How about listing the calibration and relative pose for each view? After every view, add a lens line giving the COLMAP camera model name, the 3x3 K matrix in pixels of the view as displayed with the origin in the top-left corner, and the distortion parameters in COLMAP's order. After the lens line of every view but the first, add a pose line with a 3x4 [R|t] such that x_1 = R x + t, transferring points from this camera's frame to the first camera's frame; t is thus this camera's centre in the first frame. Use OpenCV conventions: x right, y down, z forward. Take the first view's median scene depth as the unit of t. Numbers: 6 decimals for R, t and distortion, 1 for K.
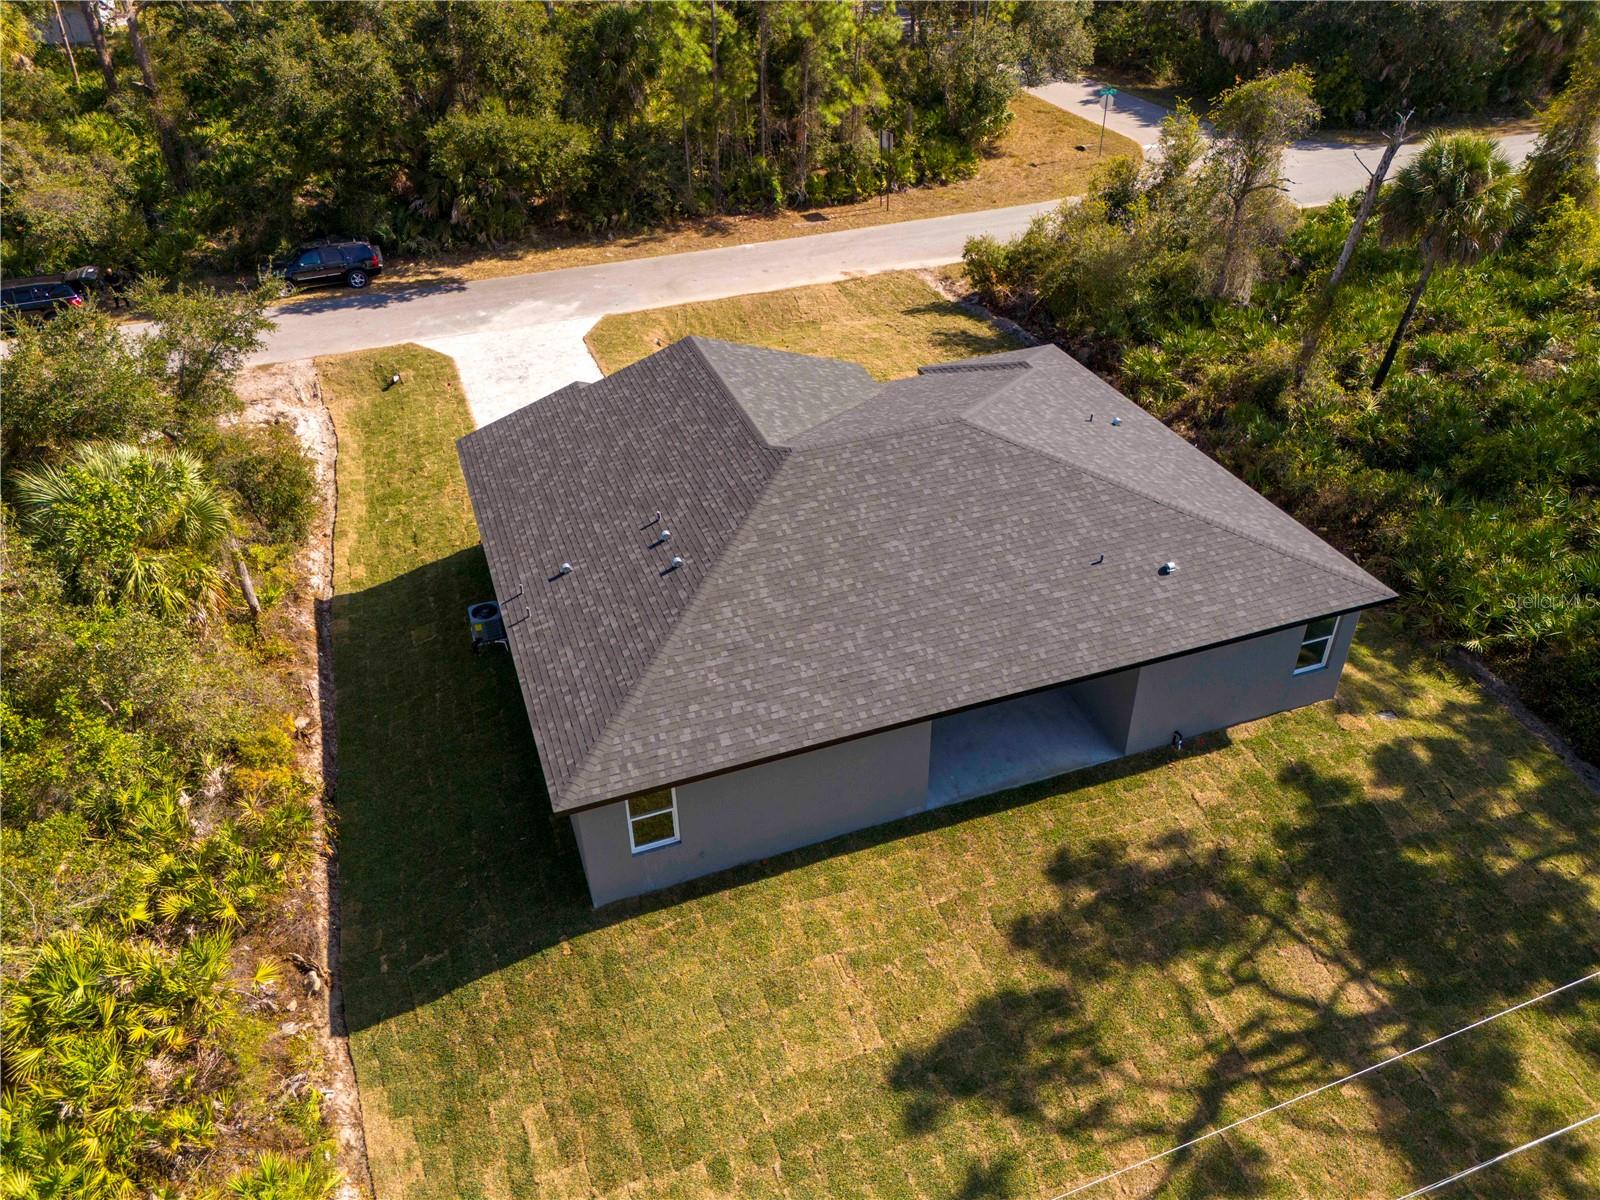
lens RADIAL K [[1181.0, 0, 801.2], [0, 1181.0, 607.7], [0, 0, 1]] dist [0.055487, -0.055265]
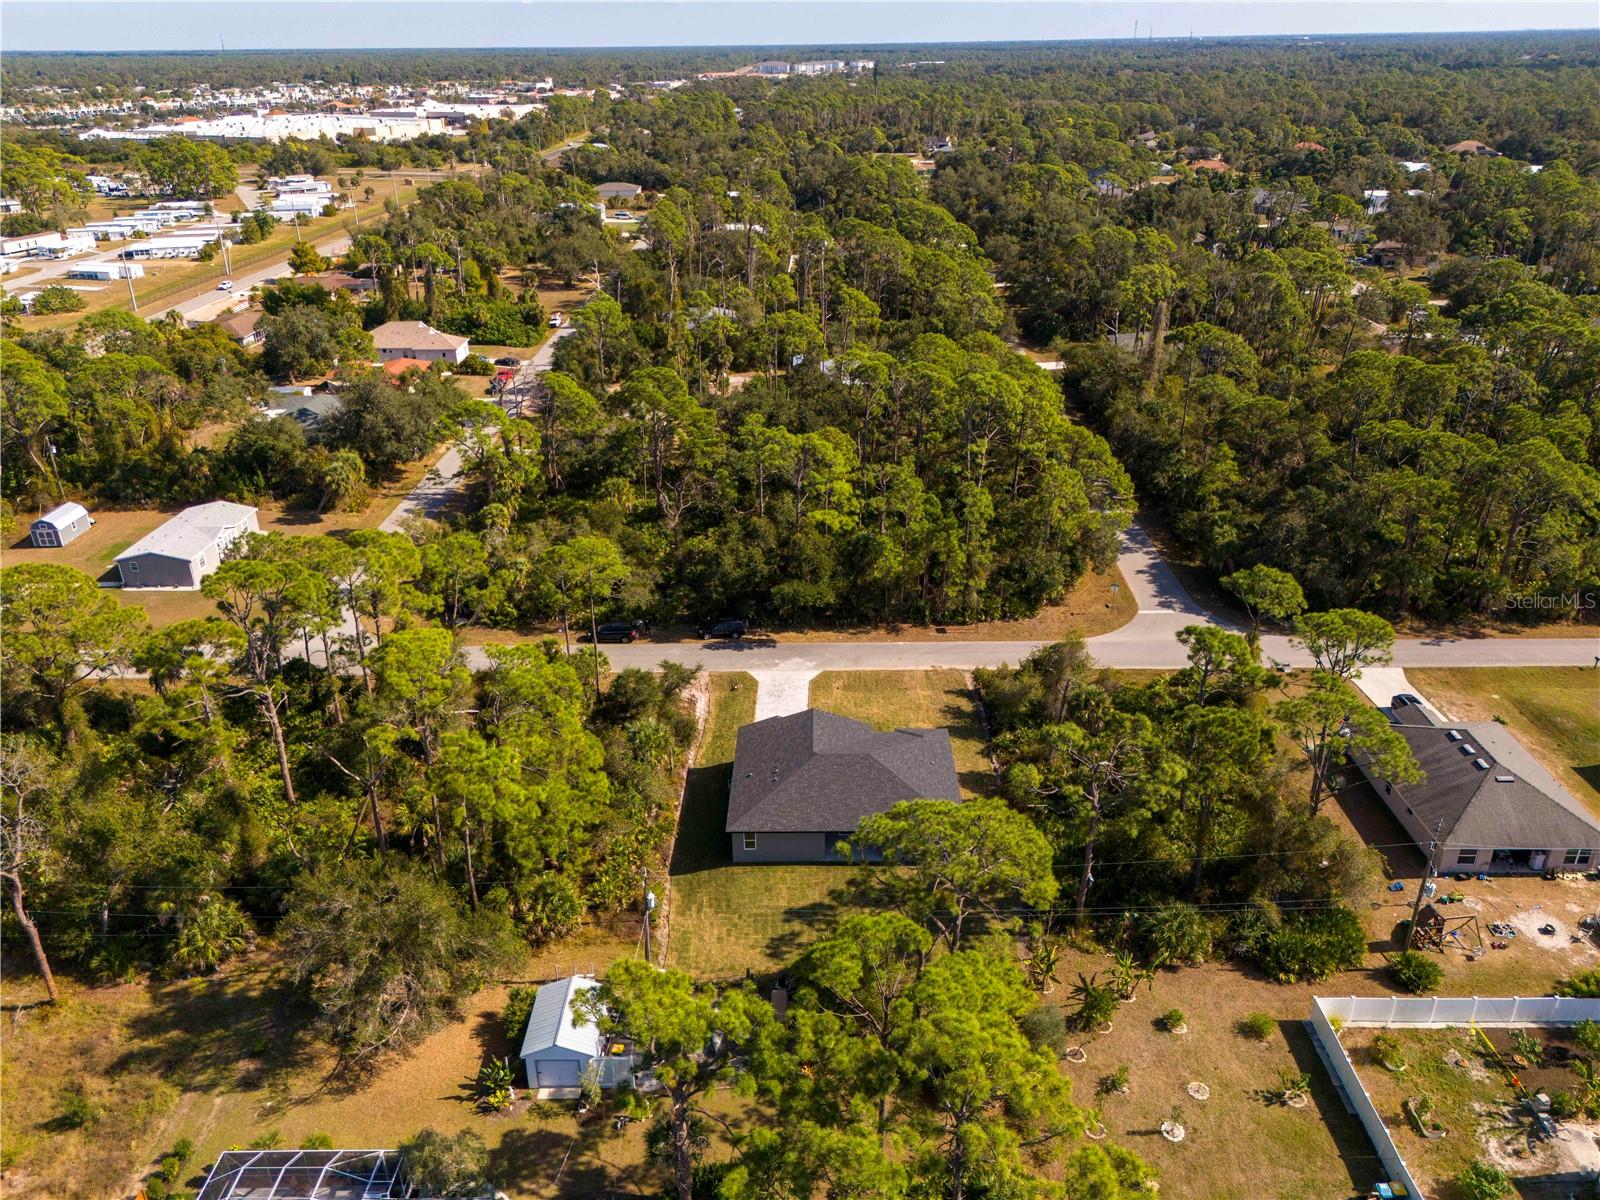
lens RADIAL K [[1171.7, 0, 800.0], [0, 1171.7, 600.0], [0, 0, 1]] dist [0.149457, -0.386883]
pose [[0.935366, 0.153521, -0.318625, 0.949373], [-0.206644, 0.968339, -0.140064, -0.073645], [0.287034, 0.196853, 0.937475, -2.305657]]
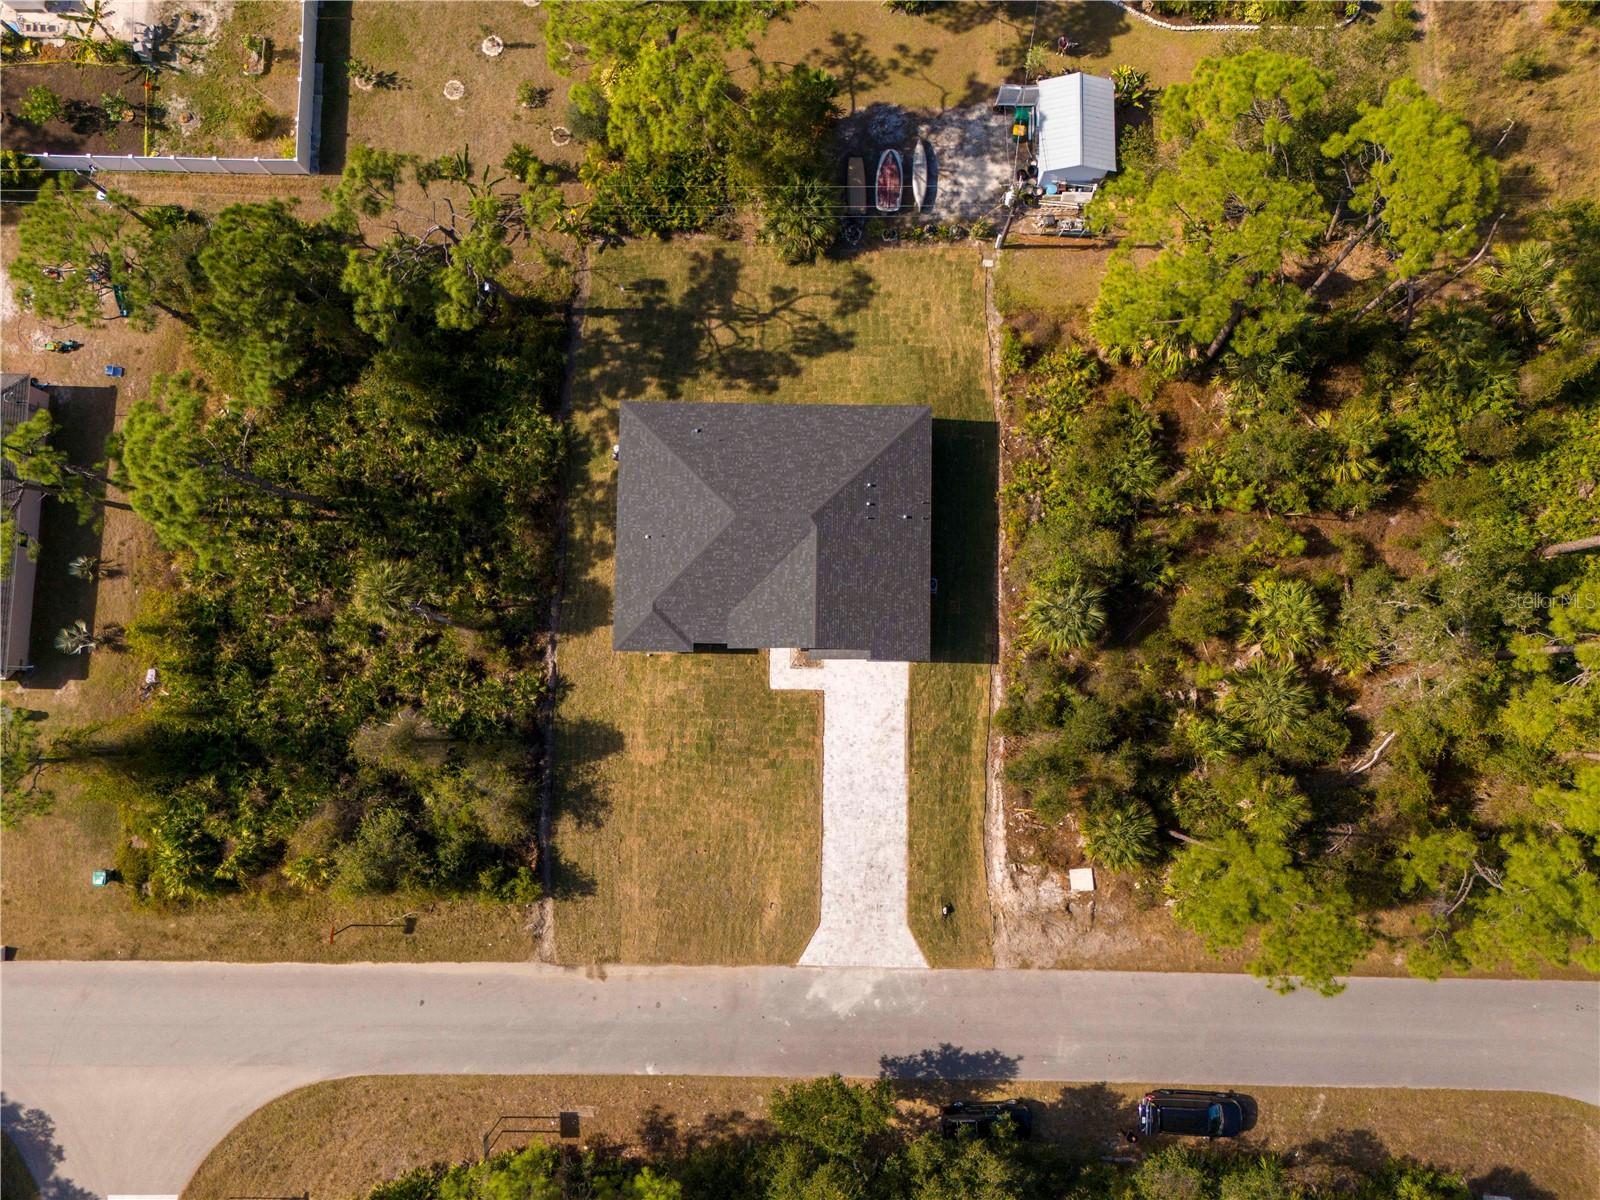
lens RADIAL K [[1171.7, 0, 800.0], [0, 1171.7, 600.0], [0, 0, 1]] dist [0.149457, -0.386883]
pose [[-0.934752, -0.350689, 0.057054, -0.179270], [0.222897, -0.453754, 0.862800, -2.231733], [-0.276686, 0.819222, 0.502315, -0.084934]]
